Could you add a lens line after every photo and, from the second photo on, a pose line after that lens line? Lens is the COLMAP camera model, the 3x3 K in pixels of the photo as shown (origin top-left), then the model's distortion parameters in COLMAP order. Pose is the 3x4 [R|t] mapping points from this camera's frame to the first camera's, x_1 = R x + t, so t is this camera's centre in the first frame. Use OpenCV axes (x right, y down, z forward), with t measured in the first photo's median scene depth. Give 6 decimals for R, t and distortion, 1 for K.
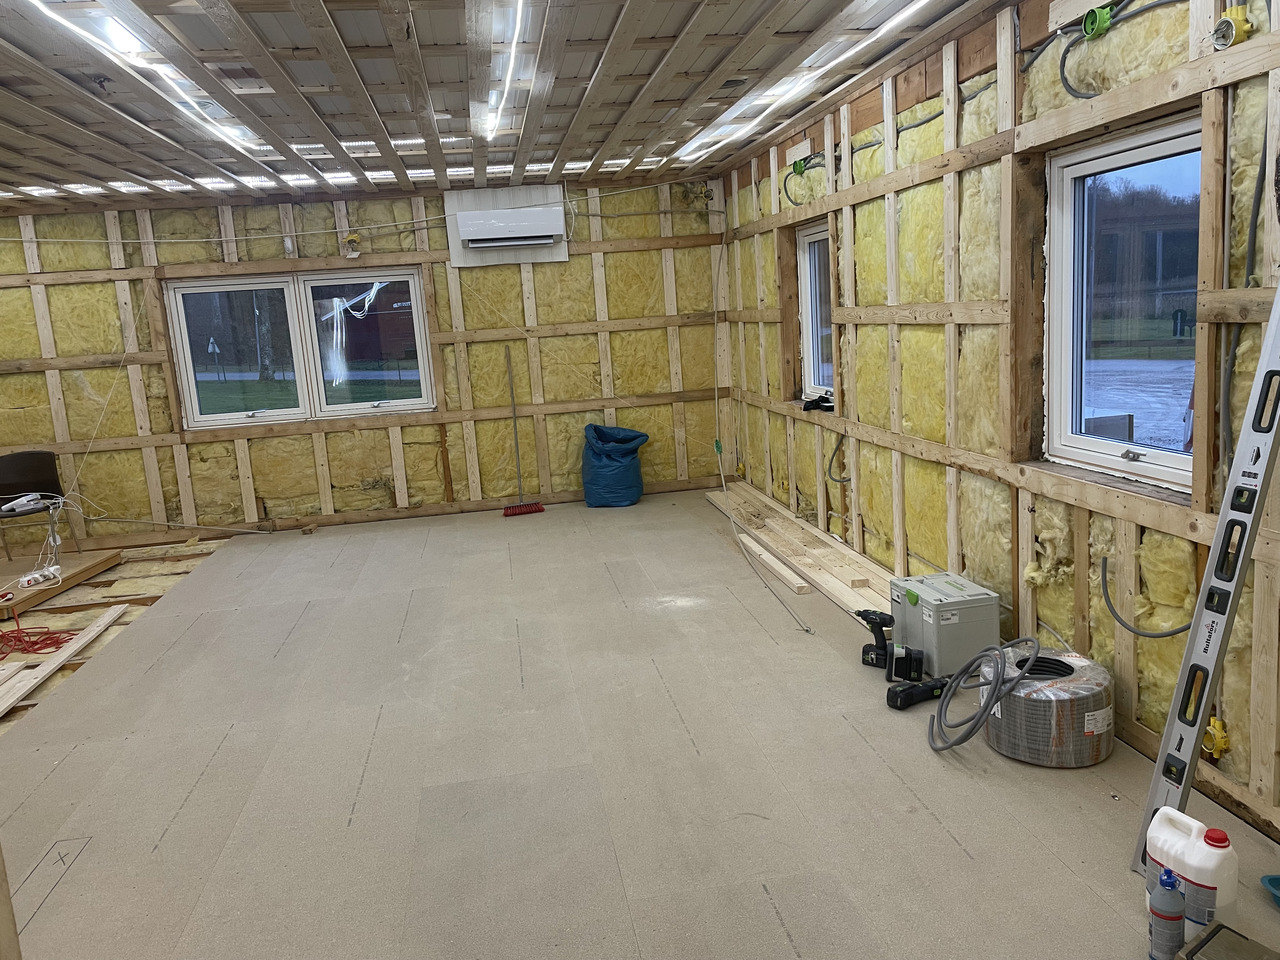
lens RADIAL K [[964.9, 0, 644.3], [0, 964.9, 484.2], [0, 0, 1]] dist [0.090832, -0.114345]
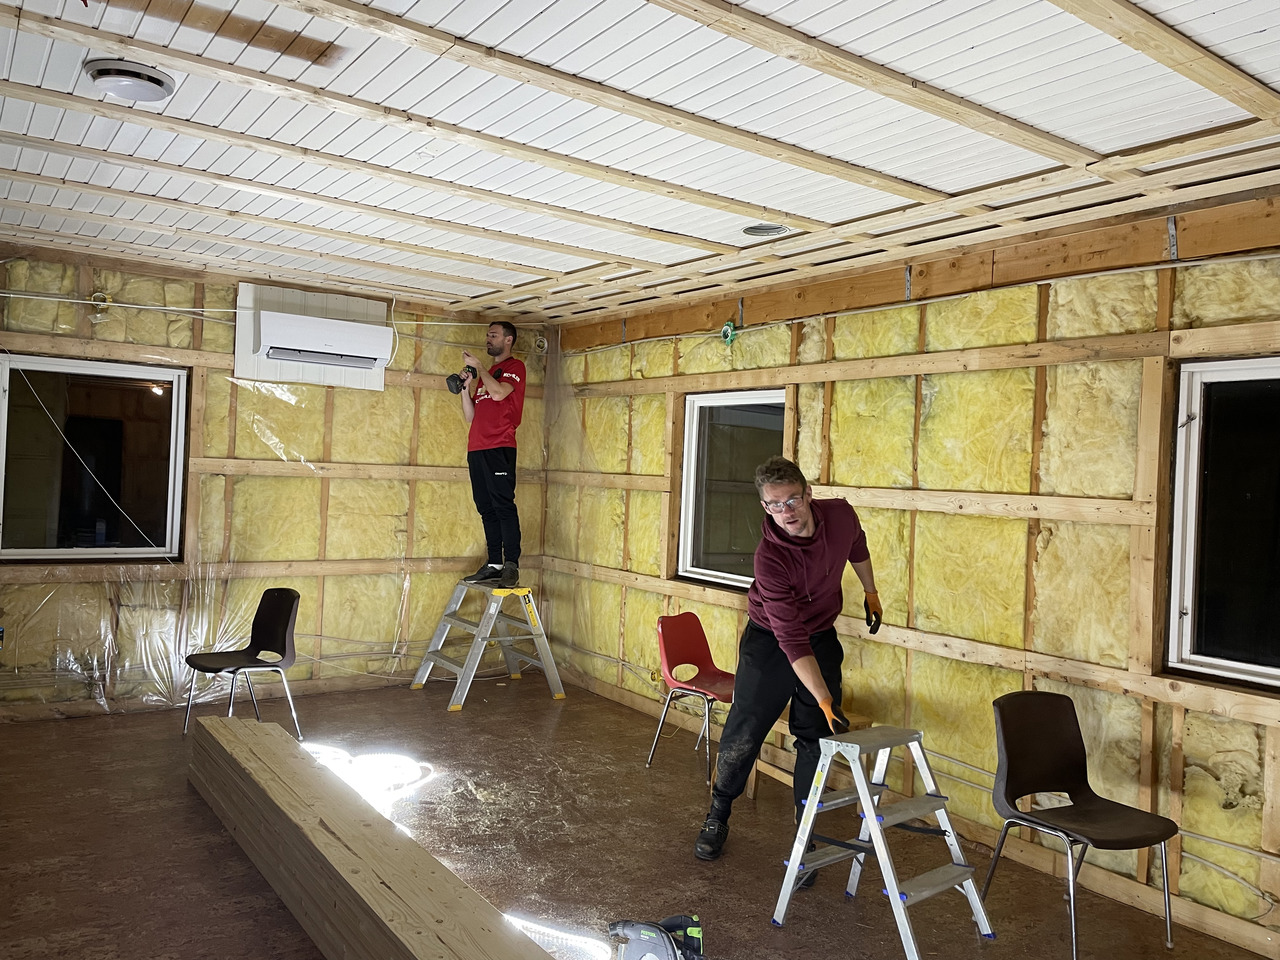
lens RADIAL K [[964.9, 0, 636.4], [0, 964.9, 475.8], [0, 0, 1]] dist [0.090832, -0.114345]
pose [[0.889229, 0.111476, 0.443672, -0.243148], [-0.027565, 0.981150, -0.191274, -0.007909], [-0.456632, 0.157857, 0.875539, 0.186141]]
